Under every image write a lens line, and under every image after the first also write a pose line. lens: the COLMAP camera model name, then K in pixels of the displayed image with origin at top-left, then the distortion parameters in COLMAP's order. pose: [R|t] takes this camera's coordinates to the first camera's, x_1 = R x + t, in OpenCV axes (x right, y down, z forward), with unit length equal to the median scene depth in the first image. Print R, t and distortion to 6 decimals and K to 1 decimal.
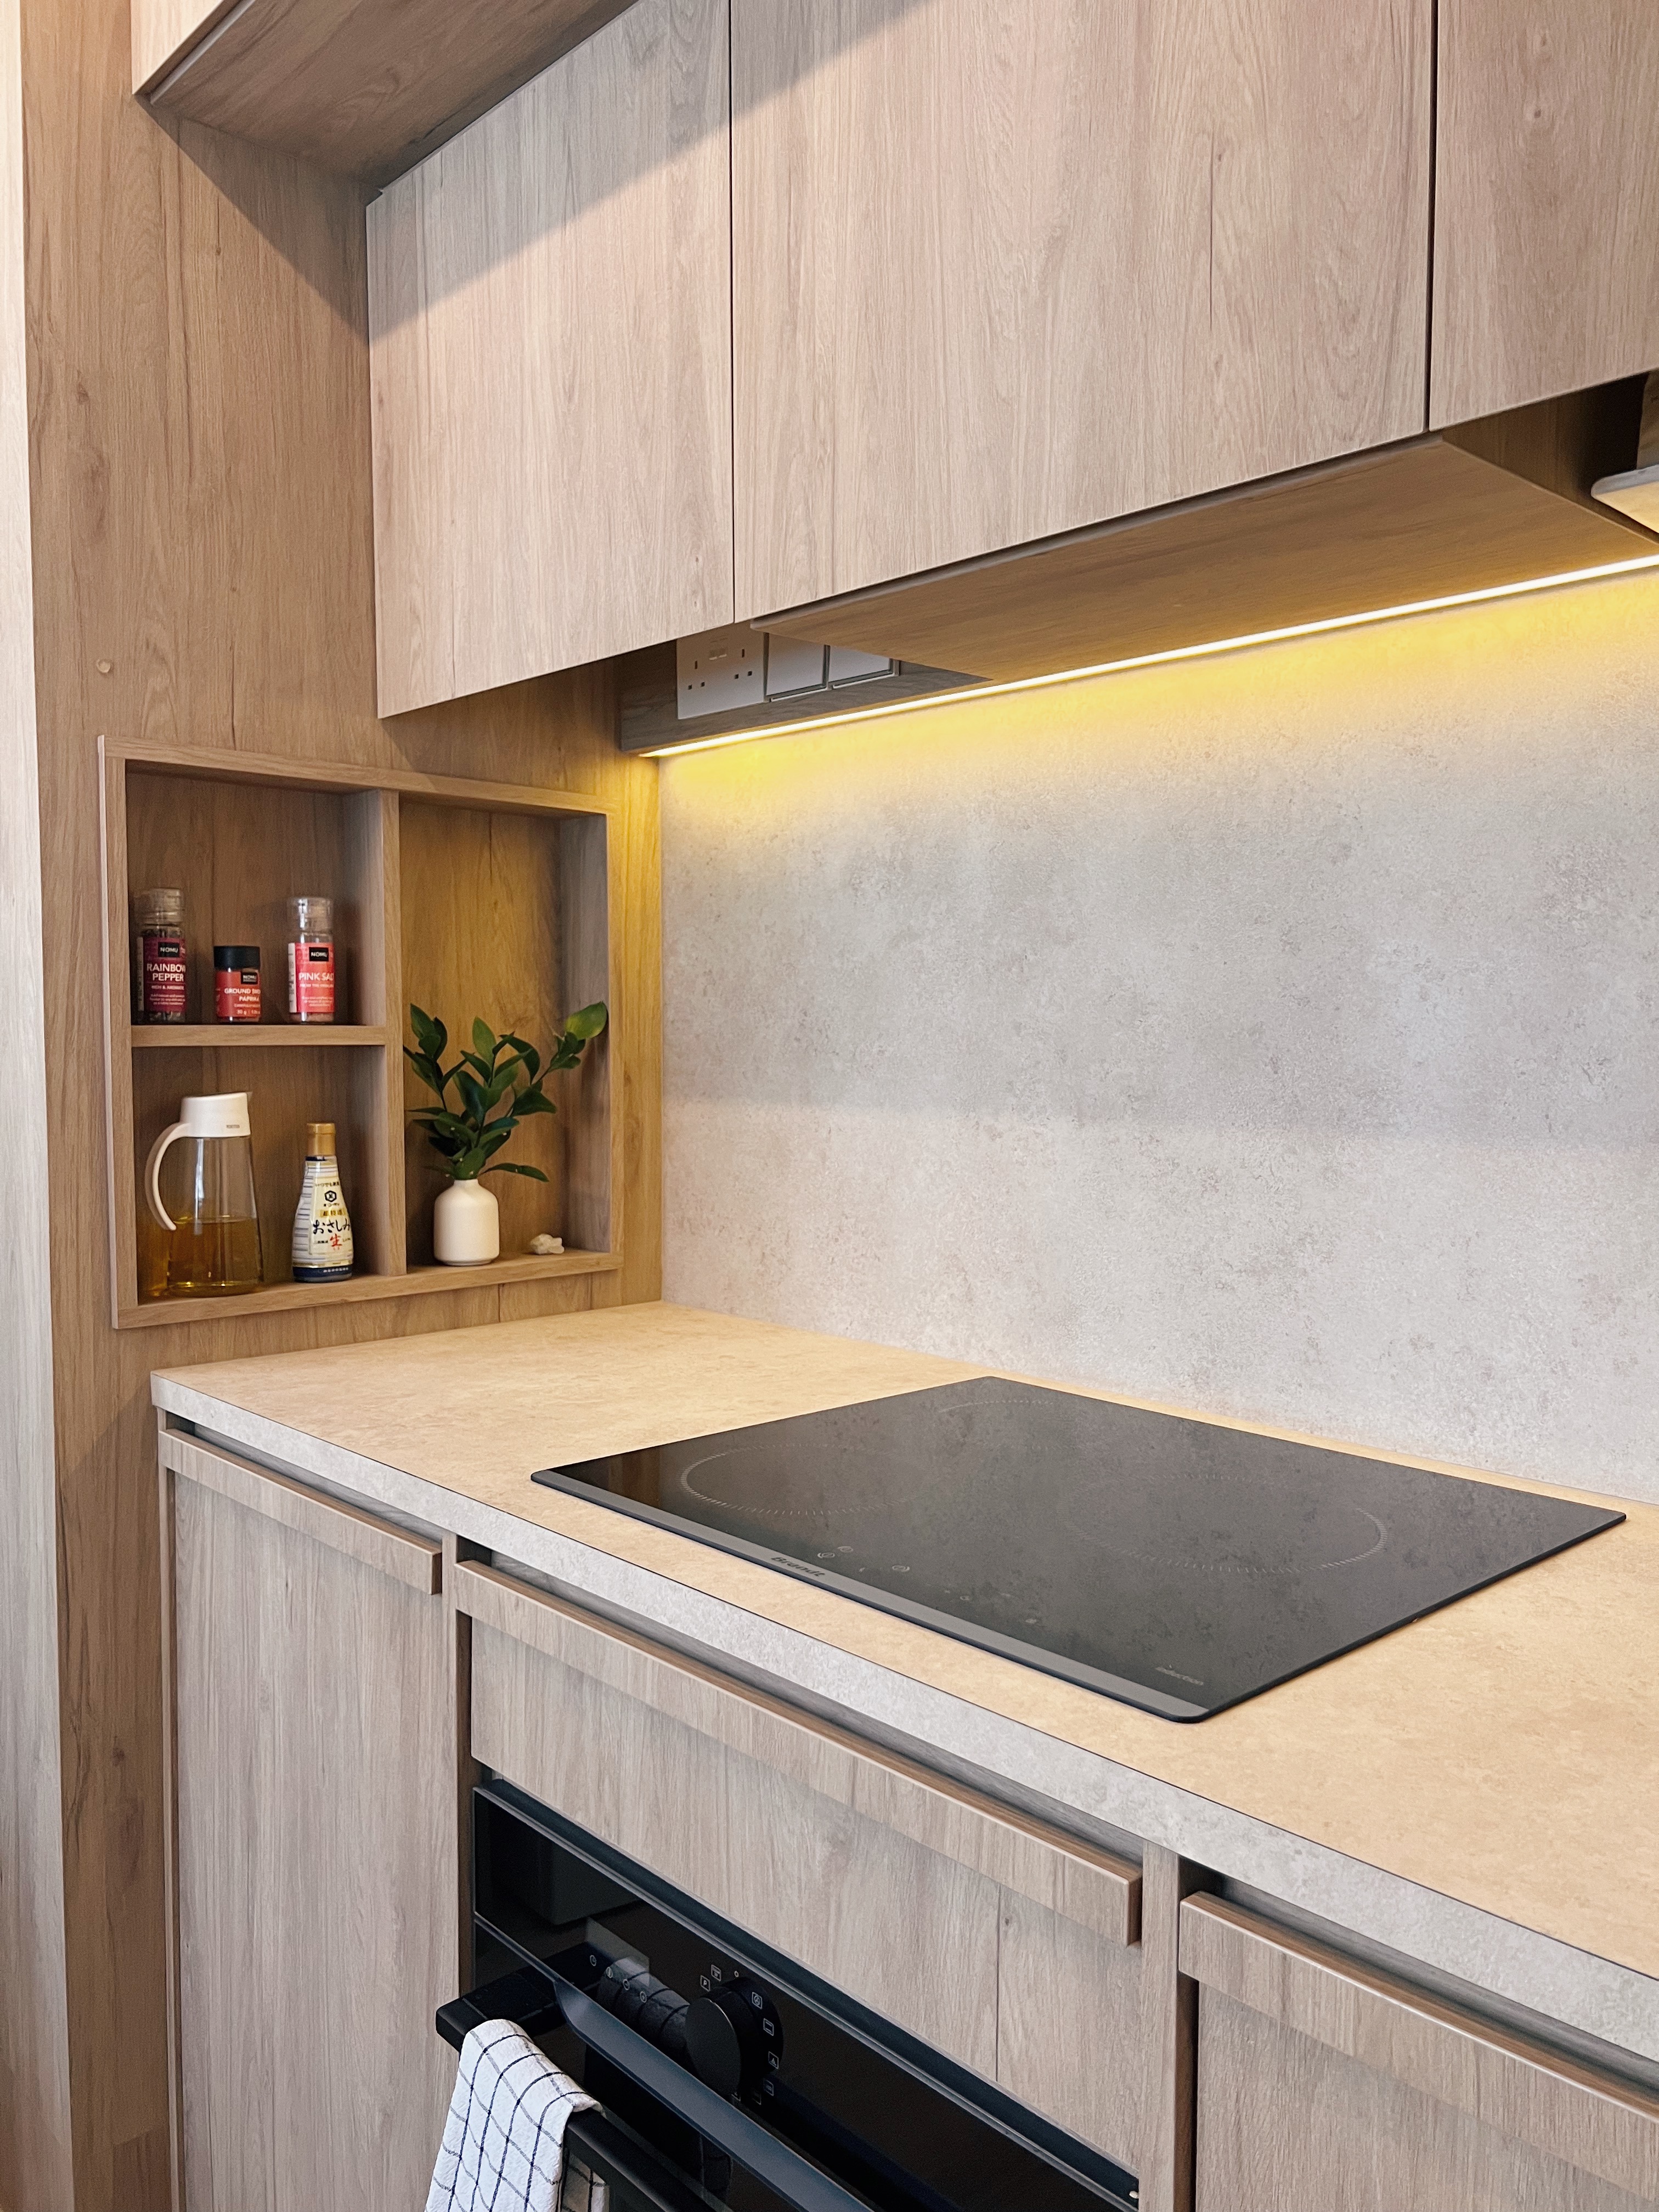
lens RADIAL K [[1667.9, 0, 834.6], [0, 1667.9, 1118.0], [0, 0, 1]] dist [0.041091, -0.047802]
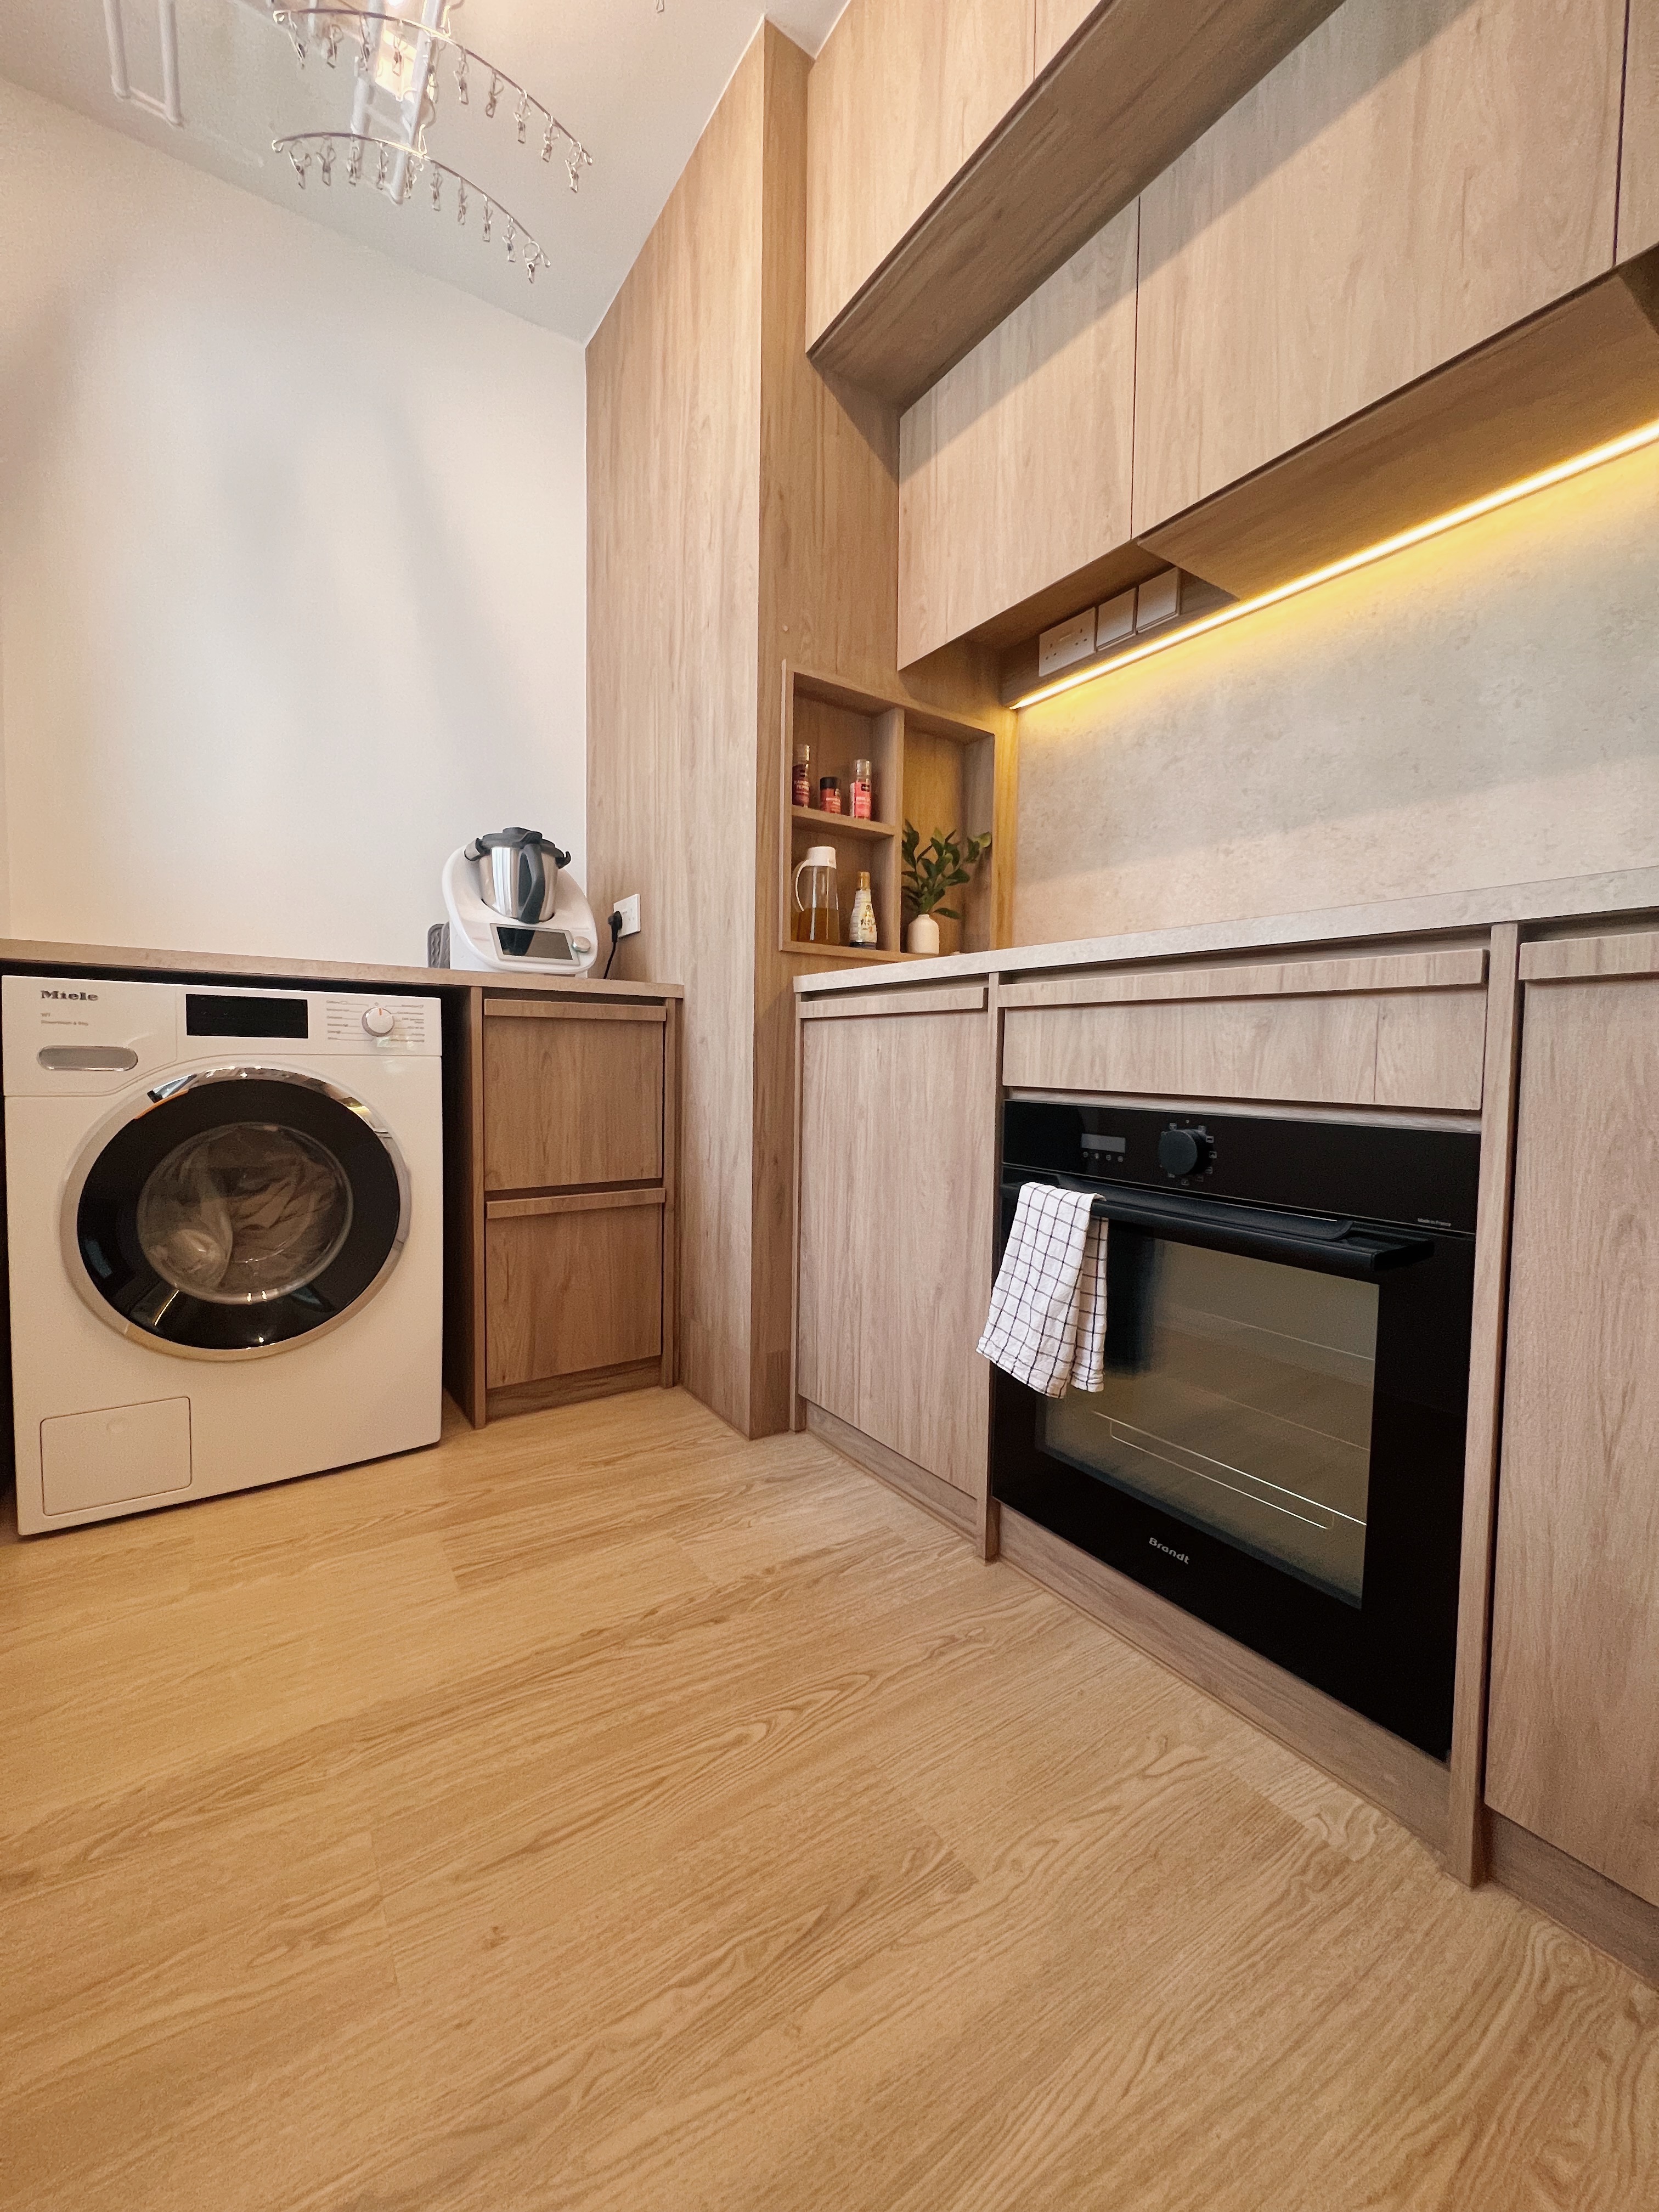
lens RADIAL K [[886.3, 0, 818.6], [0, 886.3, 1097.1], [0, 0, 1]] dist [-0.002402, -0.000292]
pose [[0.987211, 0.017351, -0.158473, -0.211582], [-0.019319, 0.999754, -0.010889, 0.326647], [0.158245, 0.013811, 0.987303, -0.070600]]
